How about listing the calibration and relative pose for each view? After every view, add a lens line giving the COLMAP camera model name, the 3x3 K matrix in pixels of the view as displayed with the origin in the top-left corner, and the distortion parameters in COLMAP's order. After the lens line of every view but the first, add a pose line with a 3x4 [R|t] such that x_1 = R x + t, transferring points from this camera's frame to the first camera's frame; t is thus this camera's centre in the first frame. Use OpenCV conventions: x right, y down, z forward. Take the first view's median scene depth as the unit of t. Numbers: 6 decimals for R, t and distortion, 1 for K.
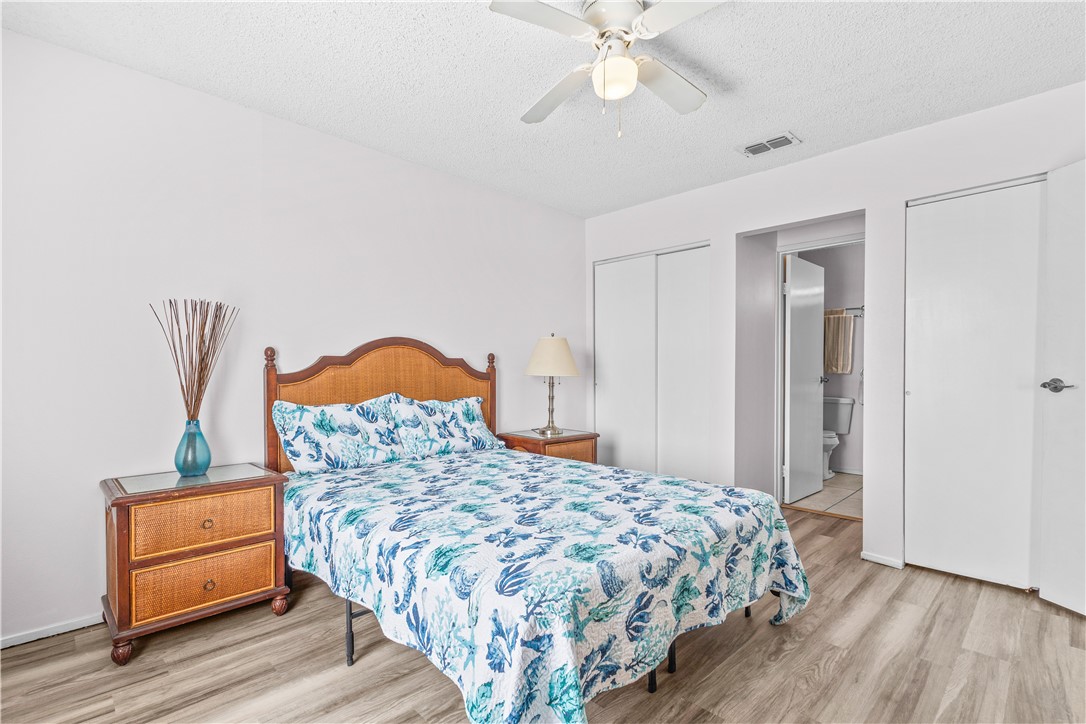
lens RADIAL K [[503.5, 0, 543.6], [0, 503.5, 374.1], [0, 0, 1]] dist [0.005558, -0.001243]
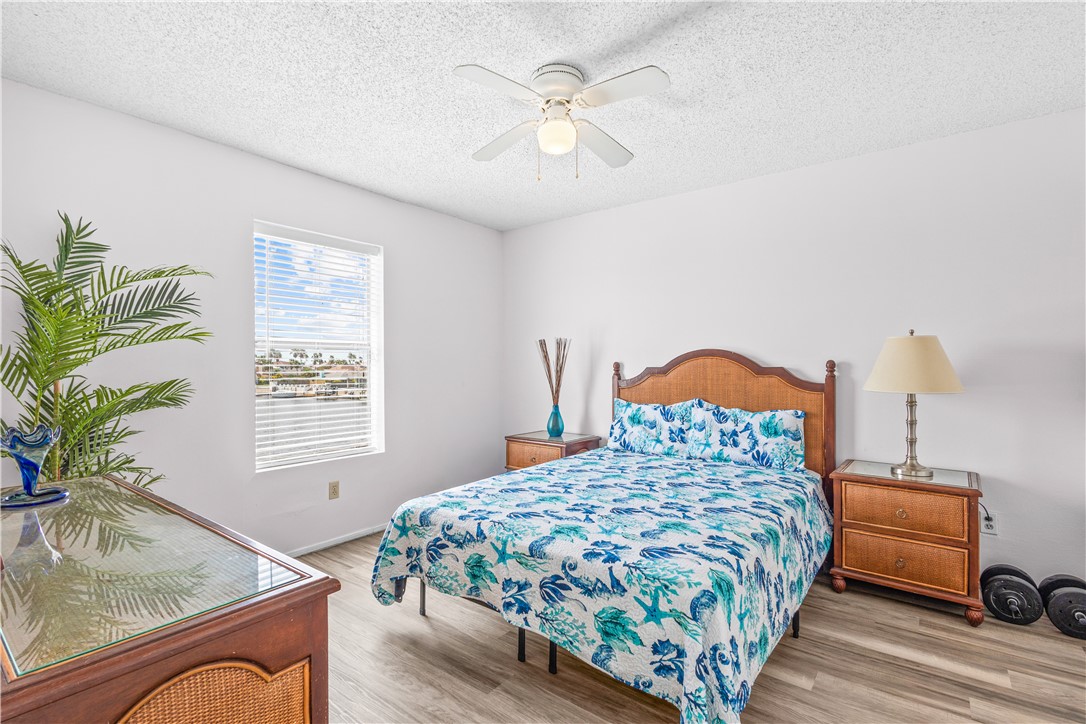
lens RADIAL K [[503.5, 0, 543.6], [0, 503.5, 374.1], [0, 0, 1]] dist [0.005558, -0.001243]
pose [[0.139658, 0.017544, -0.990044, 0.814797], [-0.003808, 0.999845, 0.017180, -0.038095], [0.990192, 0.001371, 0.139703, 0.520425]]
